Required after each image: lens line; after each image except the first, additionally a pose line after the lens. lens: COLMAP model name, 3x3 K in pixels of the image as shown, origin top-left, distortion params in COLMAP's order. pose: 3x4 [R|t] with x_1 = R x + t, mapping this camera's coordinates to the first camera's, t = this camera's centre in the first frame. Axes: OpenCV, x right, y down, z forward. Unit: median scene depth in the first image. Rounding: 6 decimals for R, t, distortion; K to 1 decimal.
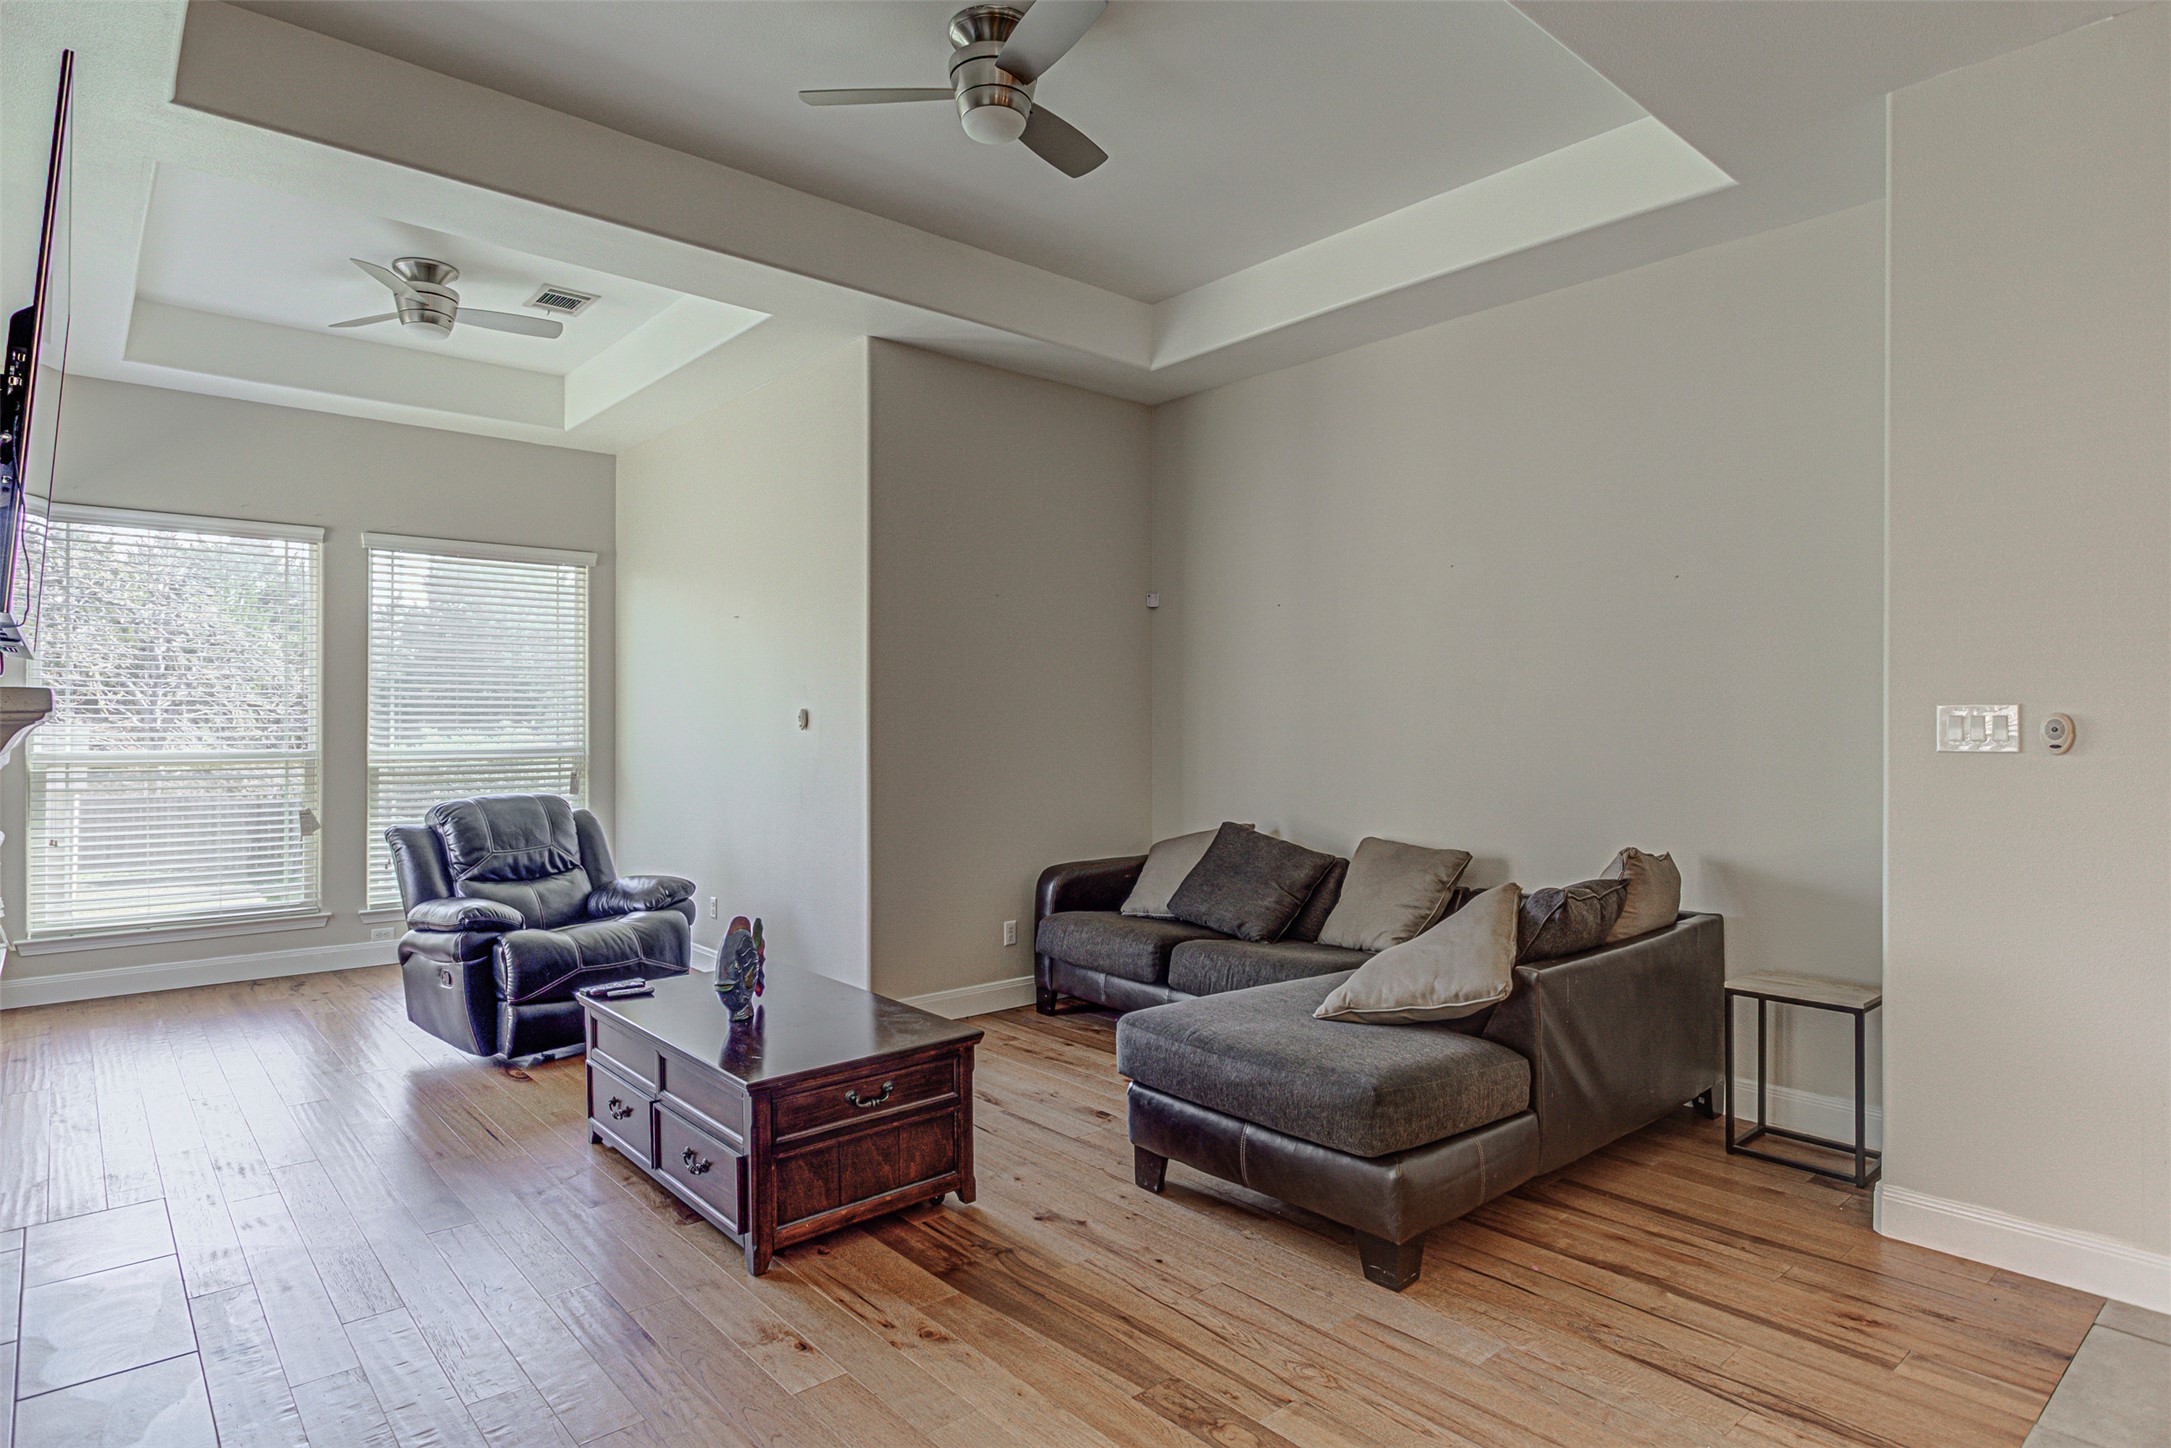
lens RADIAL K [[1168.9, 0, 1079.8], [0, 1168.9, 725.6], [0, 0, 1]] dist [0.003742, 0.000462]
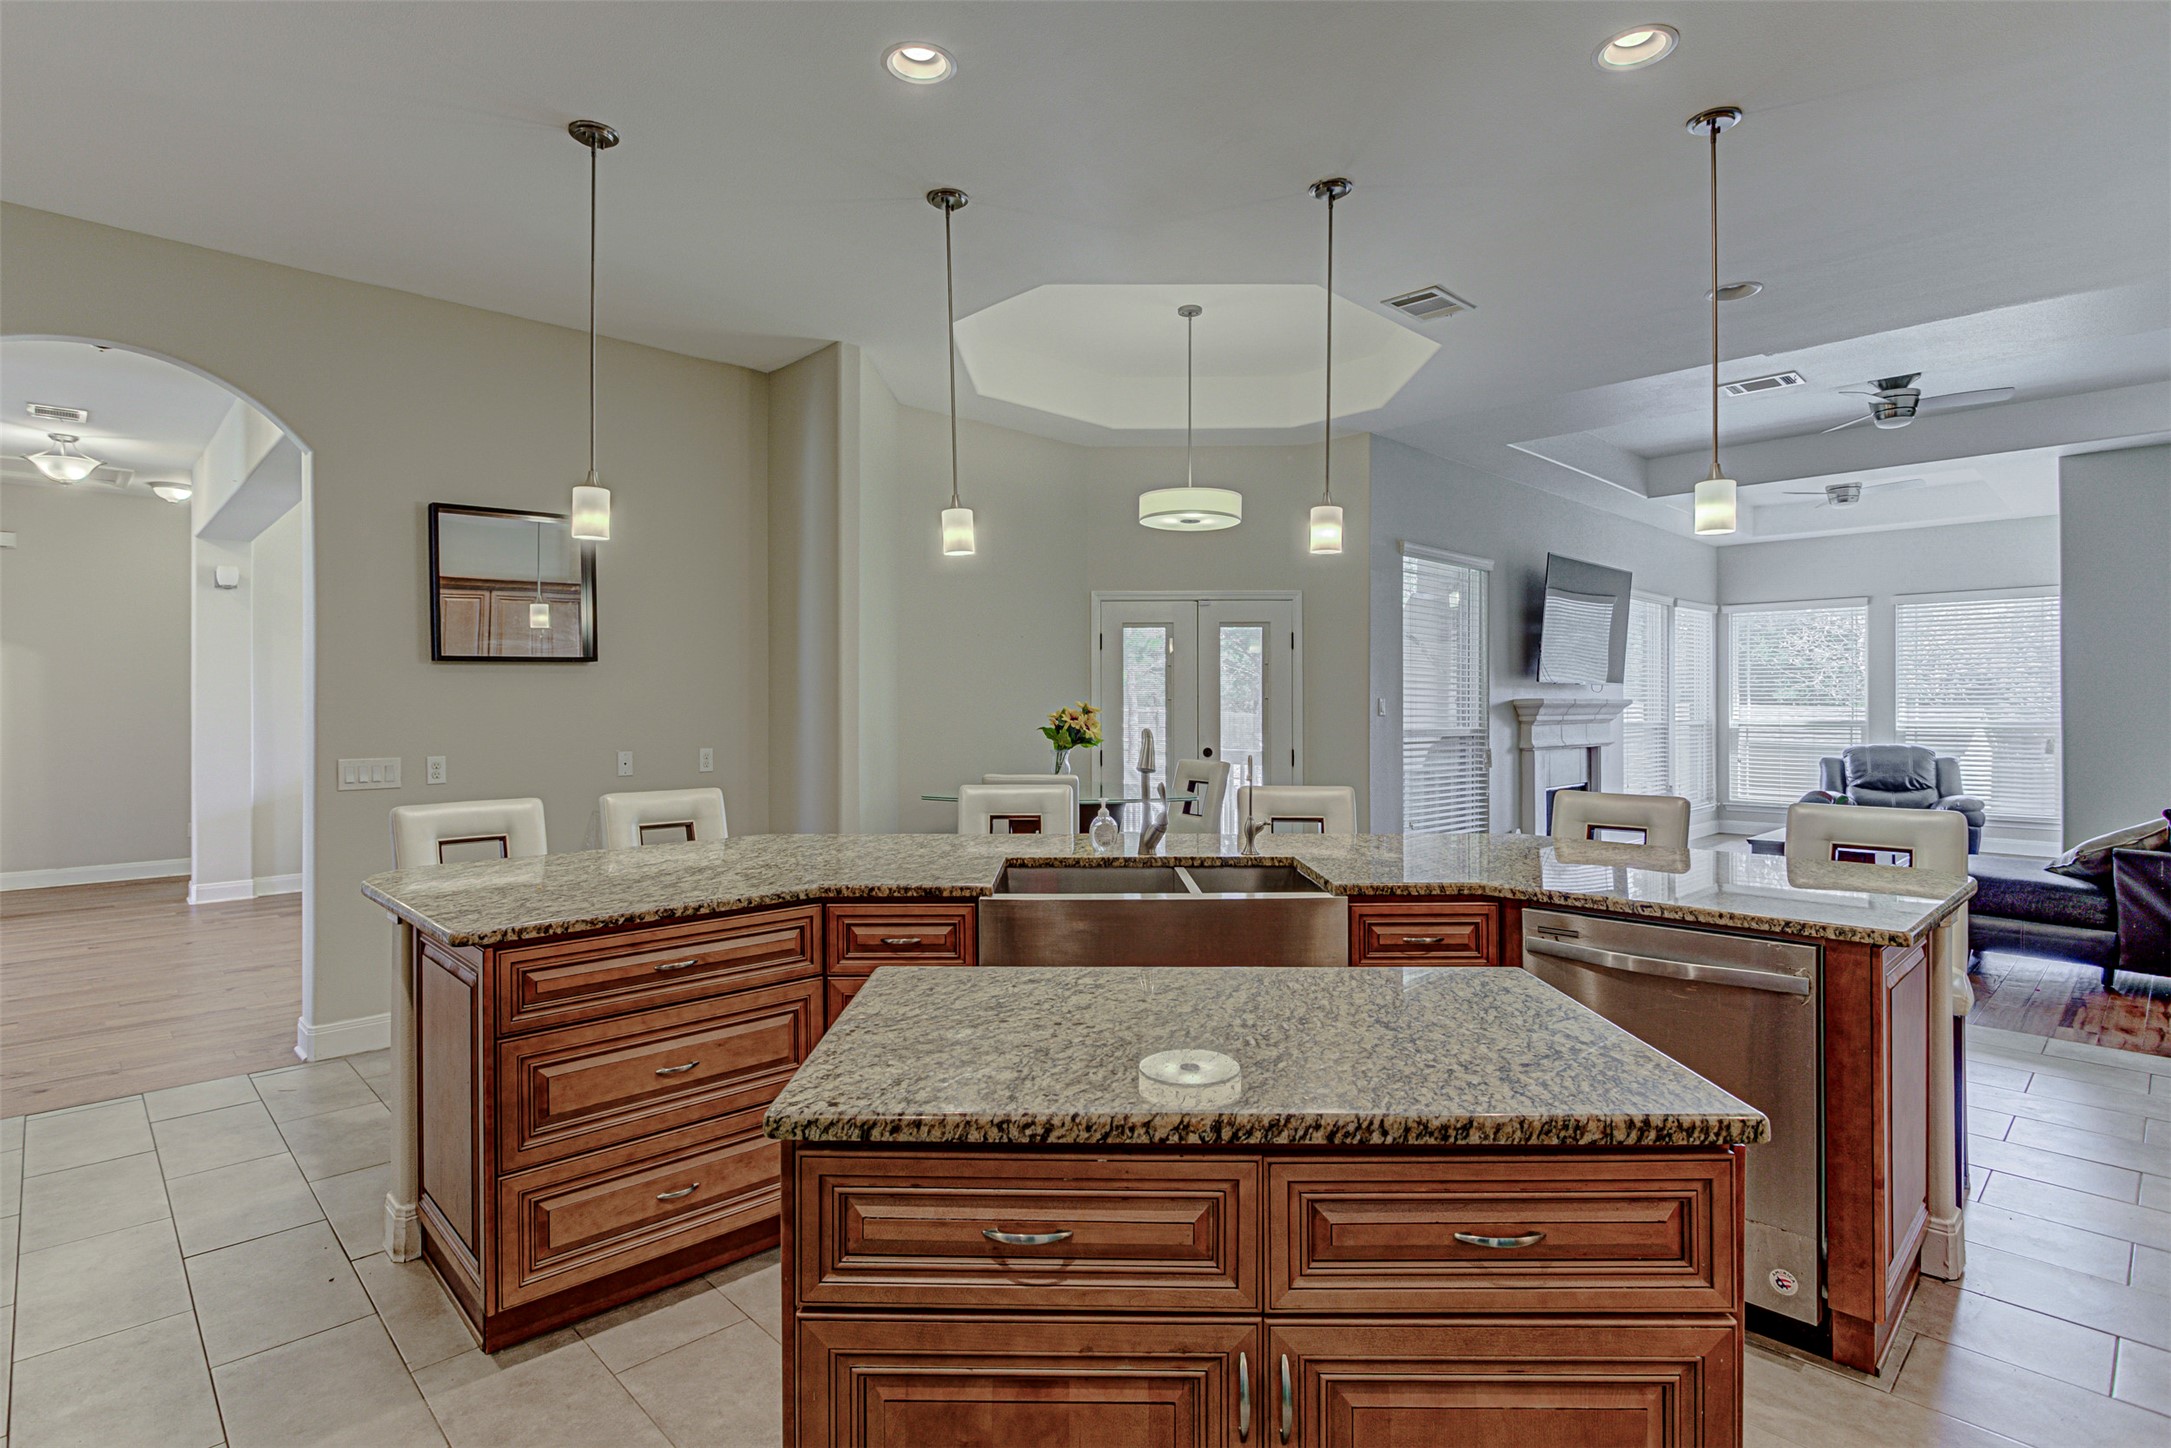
lens RADIAL K [[1090.4, 0, 1075.5], [0, 1090.4, 710.8], [0, 0, 1]] dist [-0.011330, 0.000966]
pose [[0.039613, 0.002224, -0.999213, 1.181499], [-0.003139, 0.999993, 0.002101, 0.007160], [0.999210, 0.003053, 0.039620, -0.344143]]
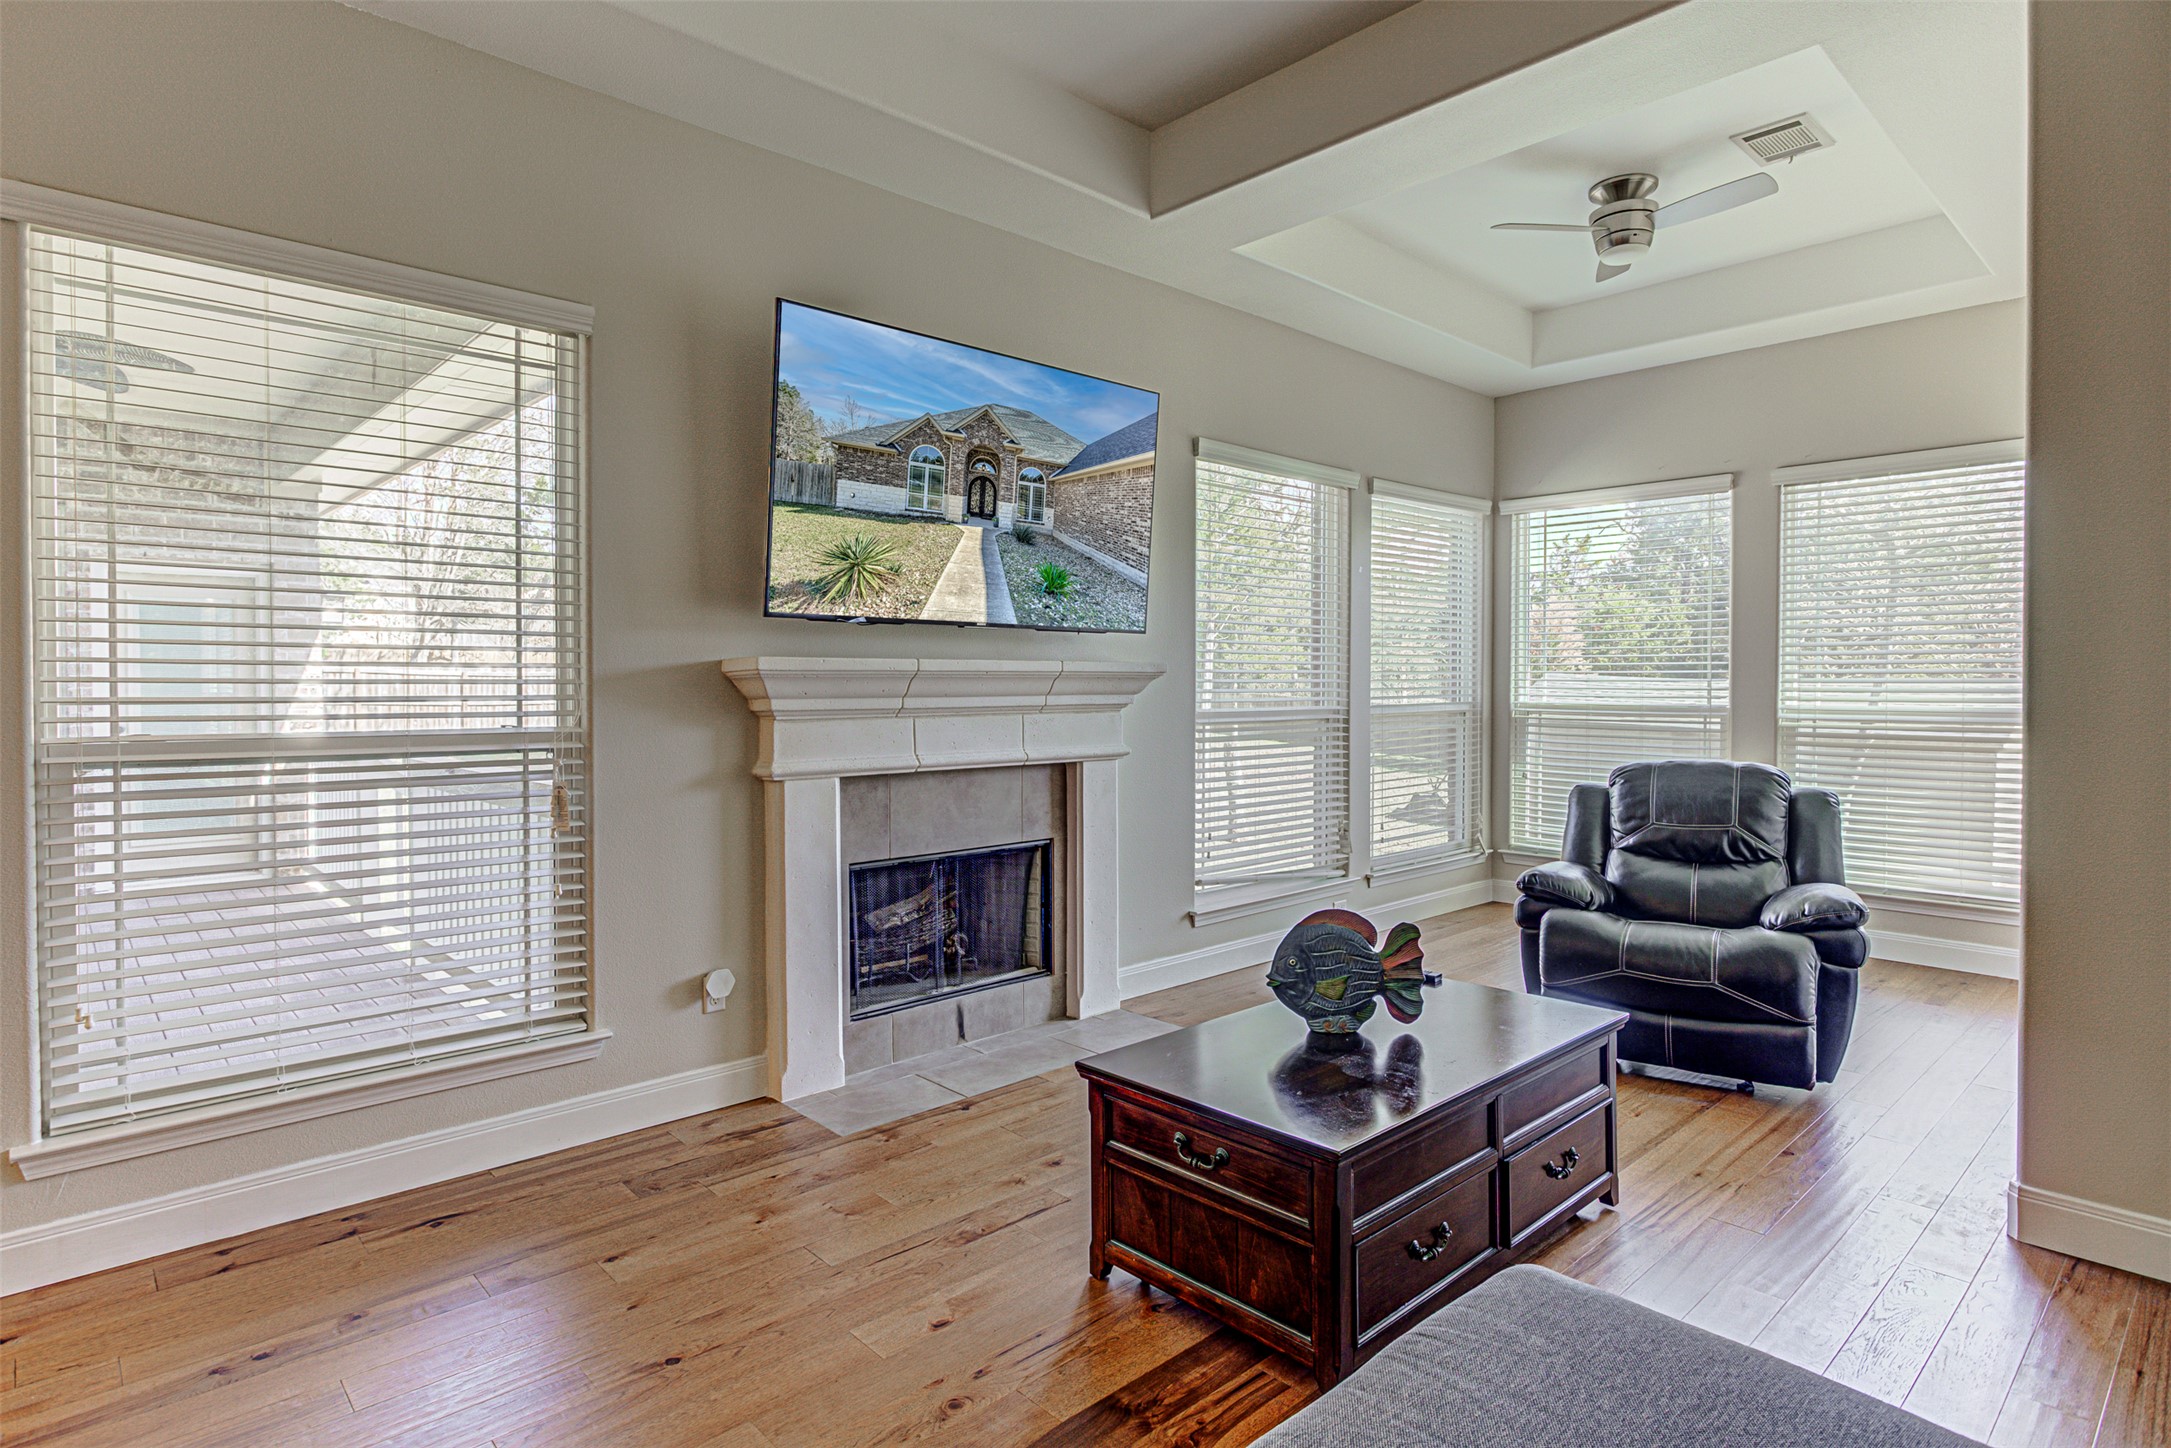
lens RADIAL K [[1168.9, 0, 1097.8], [0, 1168.9, 692.7], [0, 0, 1]] dist [0.003742, 0.000462]
pose [[0.029864, 0.010668, -0.999497, 0.359932], [-0.002990, 0.999940, 0.010584, 0.001997], [0.999549, 0.002672, 0.029894, 0.552237]]
